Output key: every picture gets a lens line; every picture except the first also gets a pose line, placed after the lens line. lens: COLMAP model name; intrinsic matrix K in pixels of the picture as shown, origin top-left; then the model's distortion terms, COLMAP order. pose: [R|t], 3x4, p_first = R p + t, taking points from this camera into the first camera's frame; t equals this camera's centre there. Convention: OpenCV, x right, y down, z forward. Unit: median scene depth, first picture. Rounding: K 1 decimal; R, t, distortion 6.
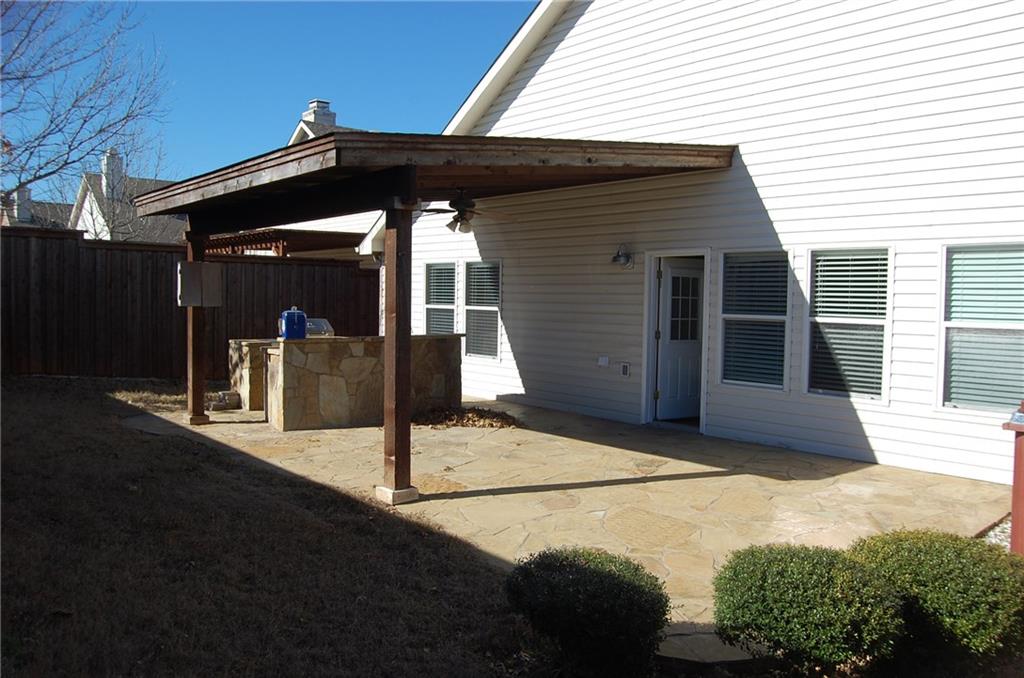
lens RADIAL K [[787.3, 0, 513.1], [0, 787.3, 340.0], [0, 0, 1]] dist [-0.064964, 0.004979]
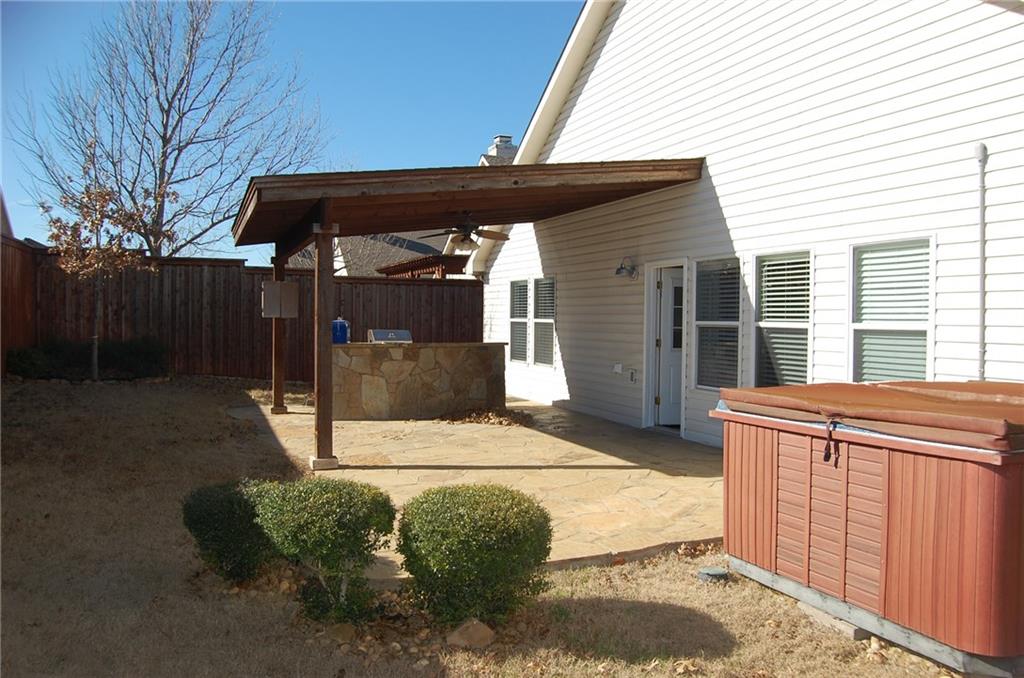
lens RADIAL K [[787.3, 0, 508.4], [0, 787.3, 336.6], [0, 0, 1]] dist [-0.064964, 0.004979]
pose [[0.943395, 0.002075, -0.331663, 0.356021], [-0.013565, 0.999385, -0.032331, 0.022500], [0.331392, 0.035000, 0.942844, -0.048502]]
